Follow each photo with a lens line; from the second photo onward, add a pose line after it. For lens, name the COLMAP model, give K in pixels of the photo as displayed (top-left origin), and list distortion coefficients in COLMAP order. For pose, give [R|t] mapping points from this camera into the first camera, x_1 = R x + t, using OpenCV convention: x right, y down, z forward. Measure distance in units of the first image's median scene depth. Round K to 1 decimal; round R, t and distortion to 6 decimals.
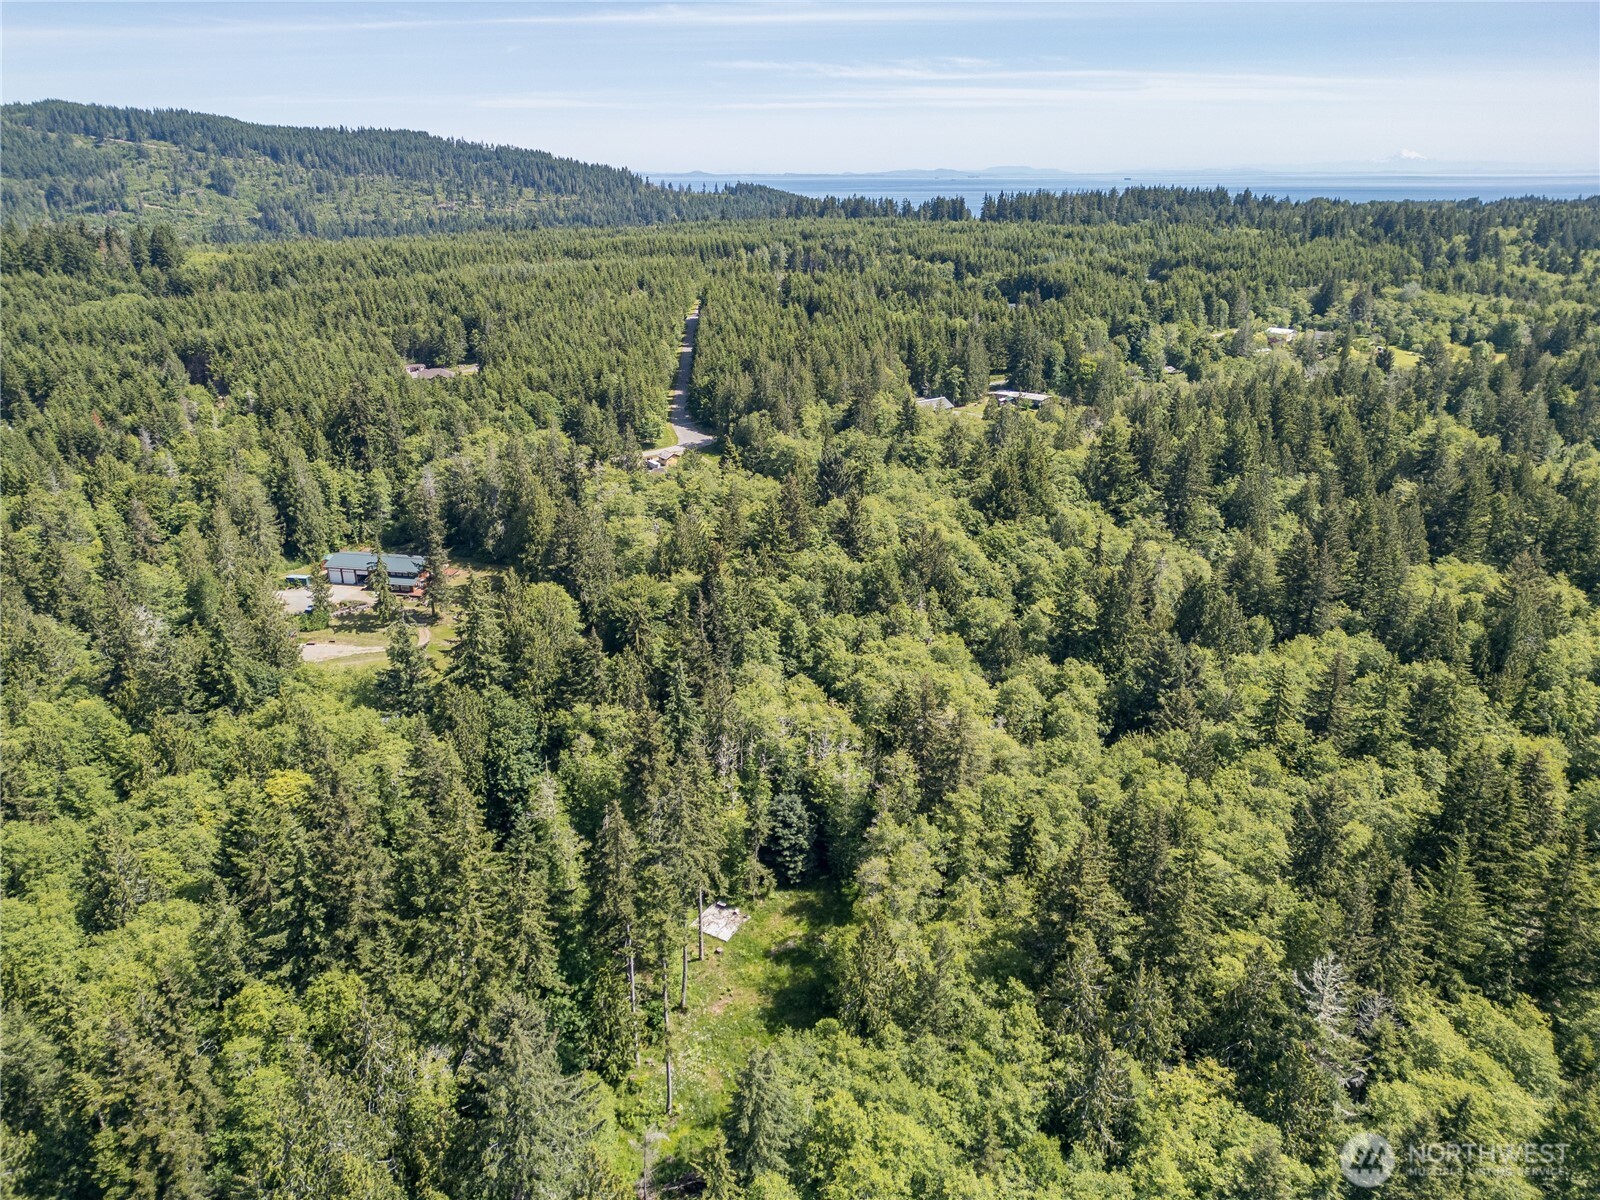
lens RADIAL K [[1111.6, 0, 795.3], [0, 1111.6, 601.0], [0, 0, 1]] dist [0.079385, -0.074868]
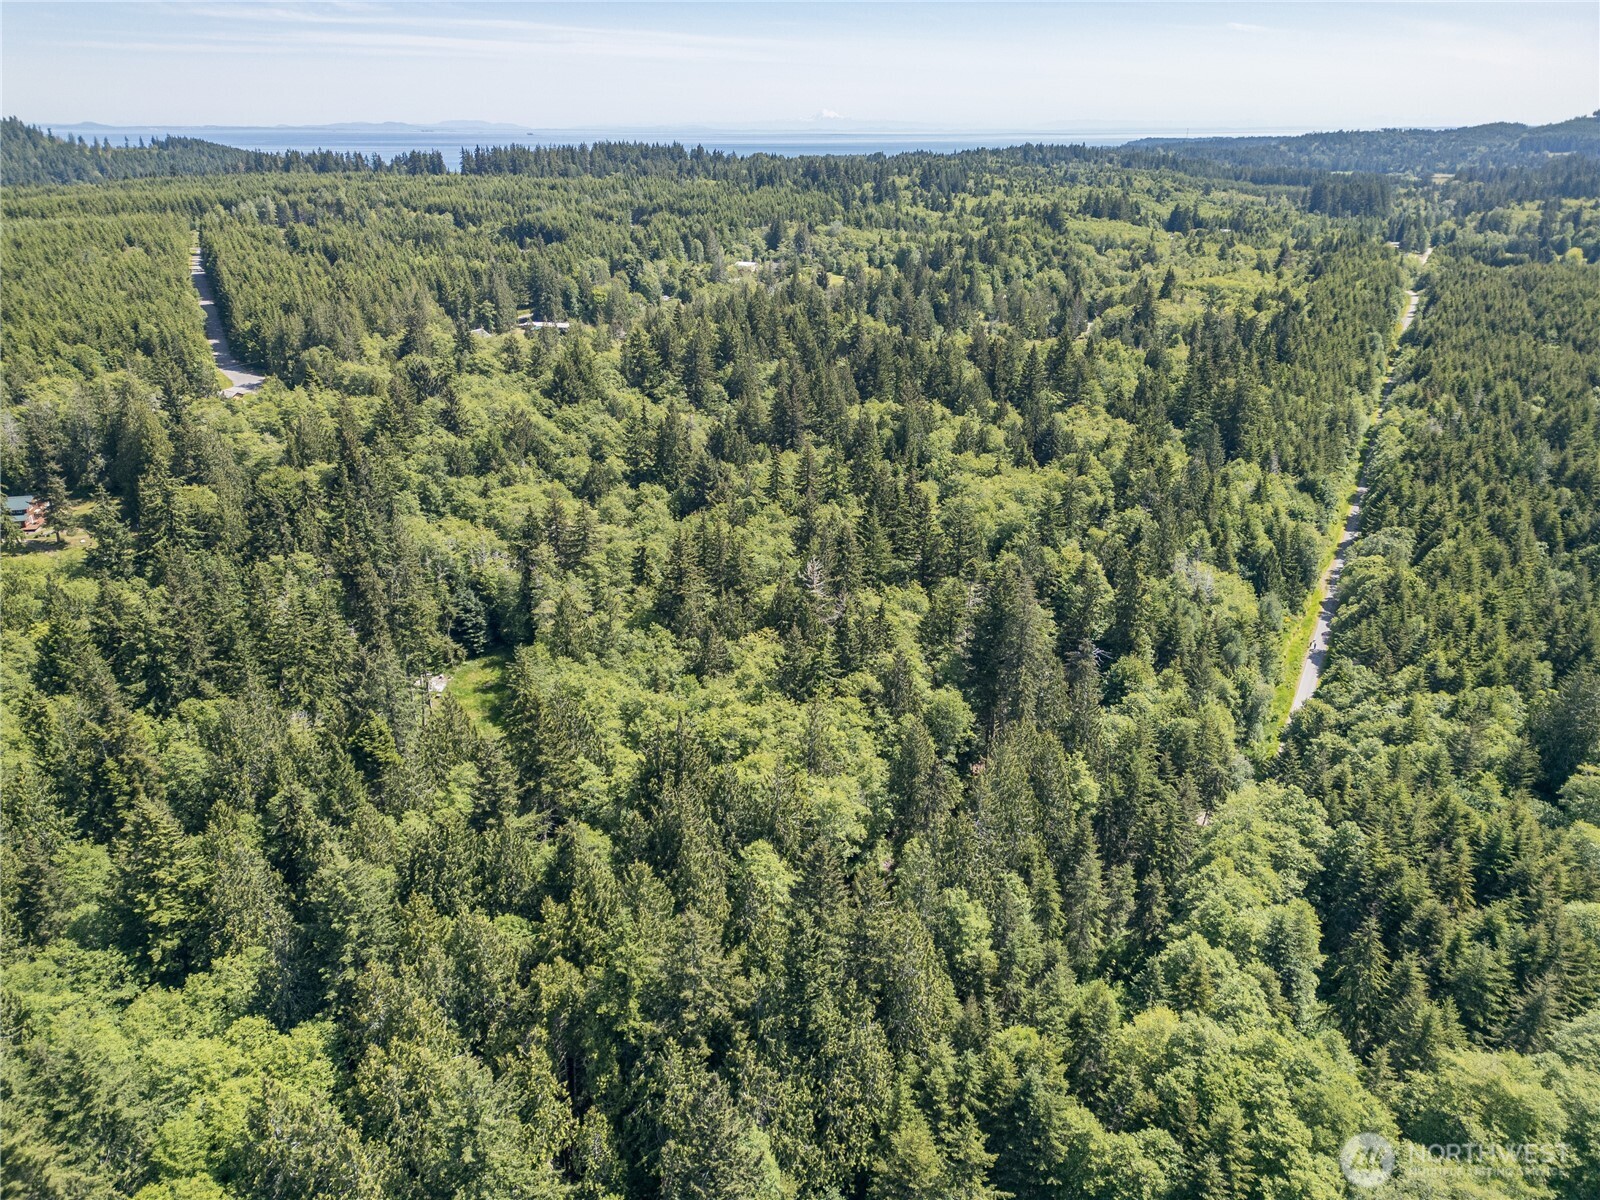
lens RADIAL K [[1111.6, 0, 795.3], [0, 1111.6, 601.0], [0, 0, 1]] dist [0.079385, -0.074868]
pose [[0.904875, -0.168221, 0.391028, -0.083735], [0.154934, 0.985748, 0.065541, 0.075585], [-0.396481, 0.001277, 0.918042, -0.197381]]
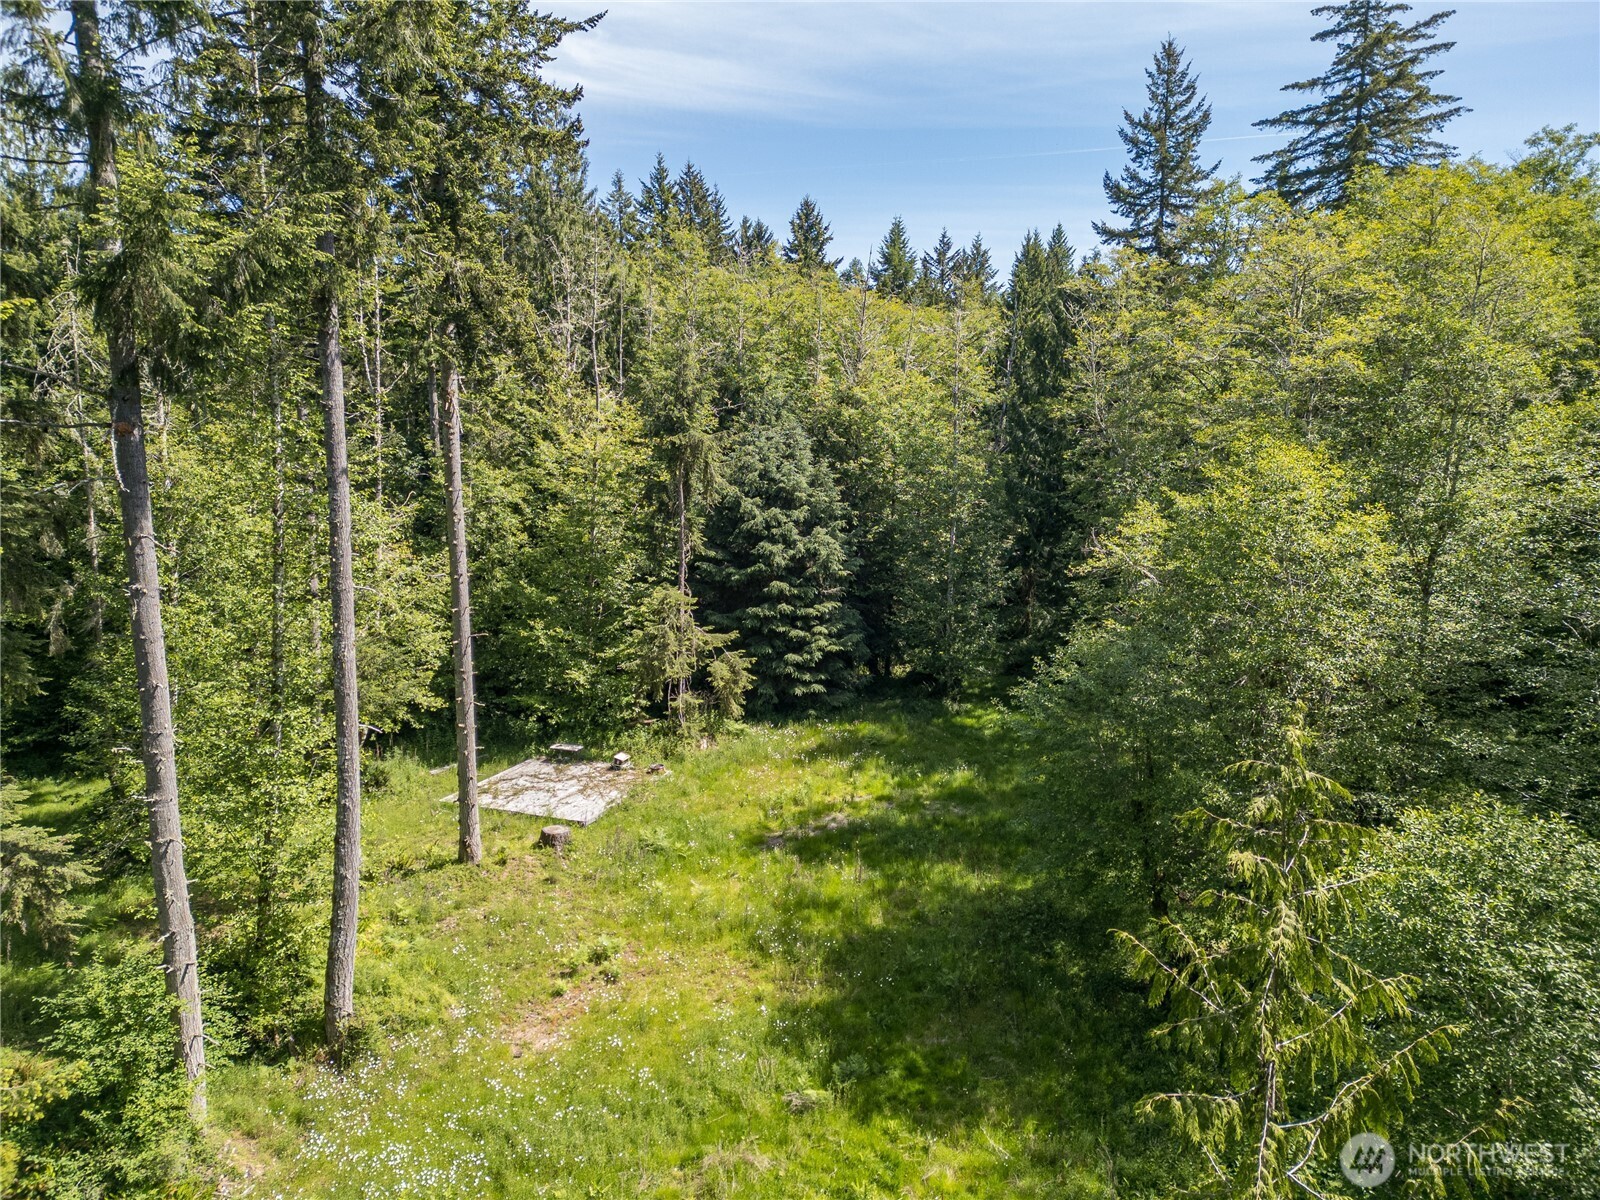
lens RADIAL K [[1111.6, 0, 795.3], [0, 1111.6, 601.0], [0, 0, 1]] dist [0.079385, -0.074868]
pose [[0.991197, -0.023922, 0.130215, -0.020676], [0.049075, 0.979864, -0.193540, 0.135735], [-0.122963, 0.198226, 0.972413, 0.328385]]
